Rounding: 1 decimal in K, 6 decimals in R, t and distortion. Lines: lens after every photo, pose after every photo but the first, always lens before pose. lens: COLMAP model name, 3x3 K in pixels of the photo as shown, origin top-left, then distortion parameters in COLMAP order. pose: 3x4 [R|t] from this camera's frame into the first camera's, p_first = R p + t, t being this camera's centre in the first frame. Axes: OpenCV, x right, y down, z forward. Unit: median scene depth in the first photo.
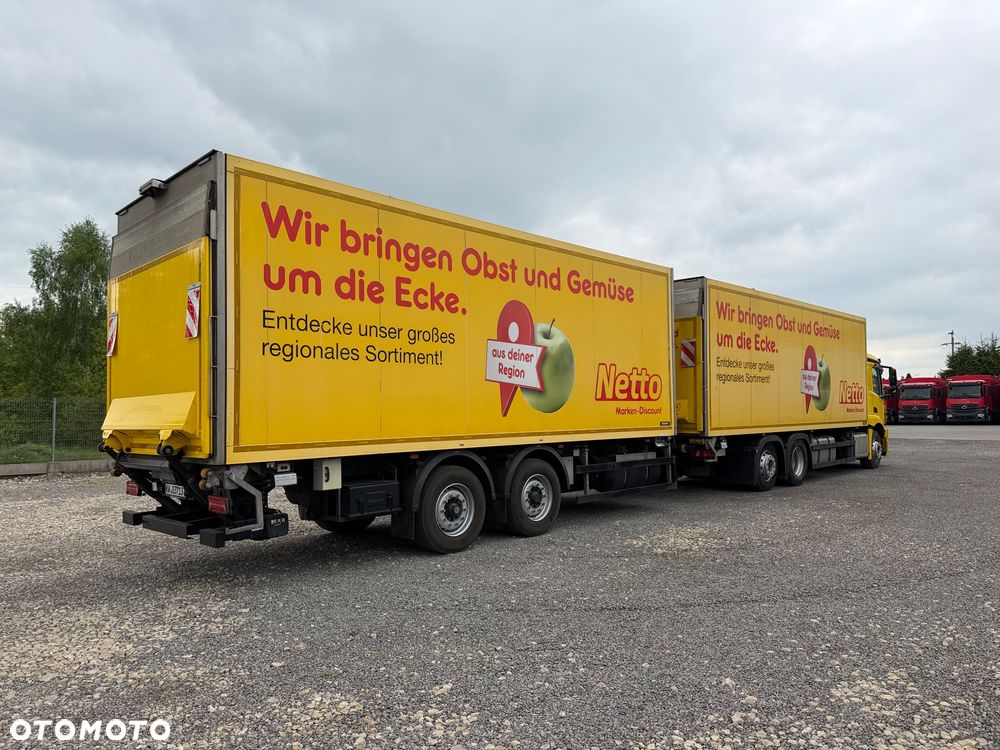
lens RADIAL K [[692.6, 0, 517.0], [0, 692.6, 366.8], [0, 0, 1]] dist [0.069346, -0.081358]
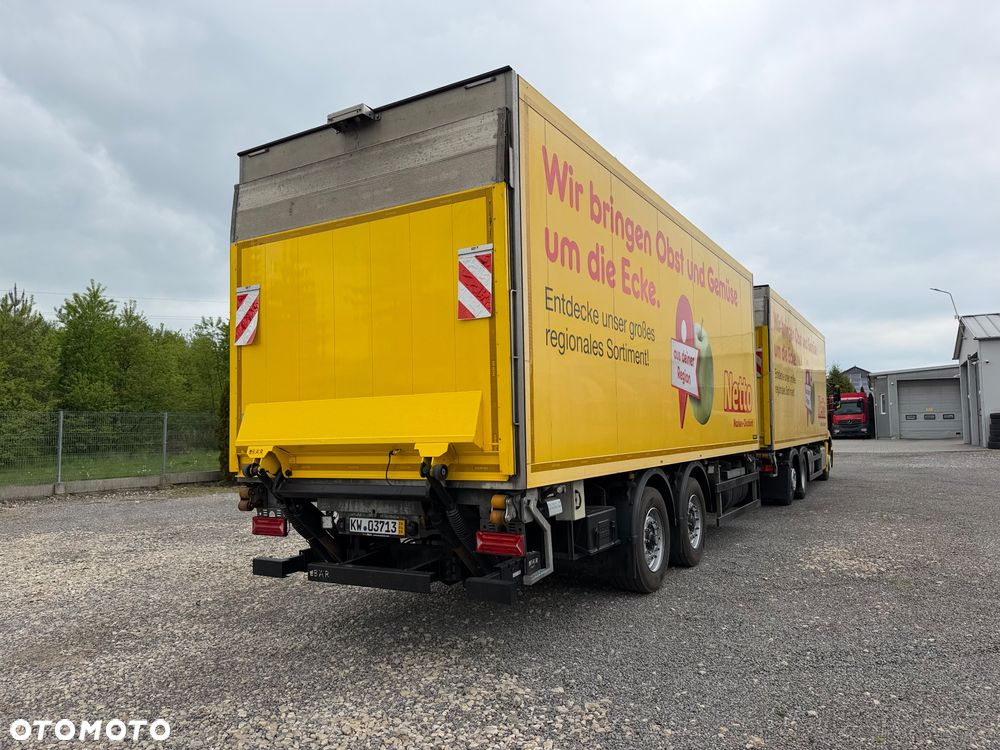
lens RADIAL K [[692.6, 0, 514.4], [0, 692.6, 366.0], [0, 0, 1]] dist [0.069346, -0.081358]
pose [[0.972733, 0.015658, 0.231398, -0.478055], [-0.009135, 0.999531, -0.029236, 0.024220], [-0.231748, 0.026325, 0.972420, 0.227585]]
